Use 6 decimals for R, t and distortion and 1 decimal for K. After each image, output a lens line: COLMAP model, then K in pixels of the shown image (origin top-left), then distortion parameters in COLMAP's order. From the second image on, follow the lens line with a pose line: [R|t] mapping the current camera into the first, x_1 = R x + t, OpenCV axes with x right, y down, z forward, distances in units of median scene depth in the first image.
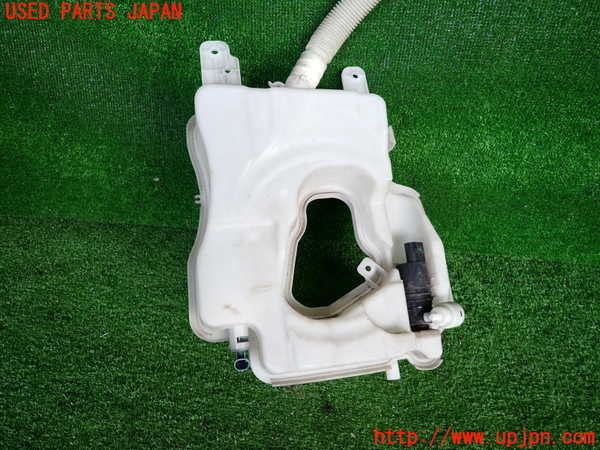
lens RADIAL K [[452.7, 0, 300.1], [0, 452.7, 220.6], [0, 0, 1]] dist [0.006544, -0.001445]
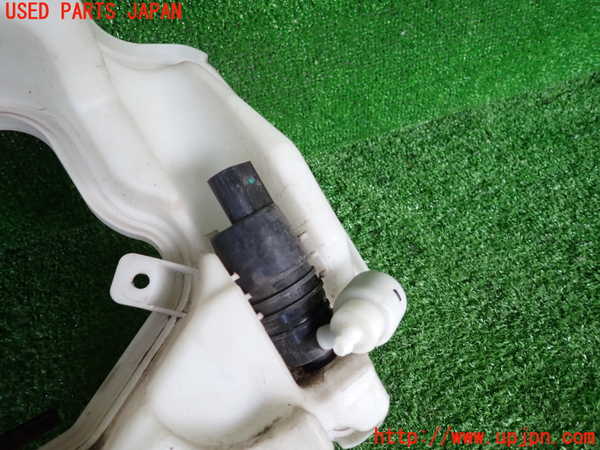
lens RADIAL K [[452.7, 0, 300.1], [0, 452.7, 220.6], [0, 0, 1]] dist [0.006544, -0.001445]
pose [[0.886309, -0.394618, 0.242349, 0.187827], [0.352774, 0.914365, 0.198713, 0.031508], [-0.300011, -0.090627, 0.949621, 0.589647]]
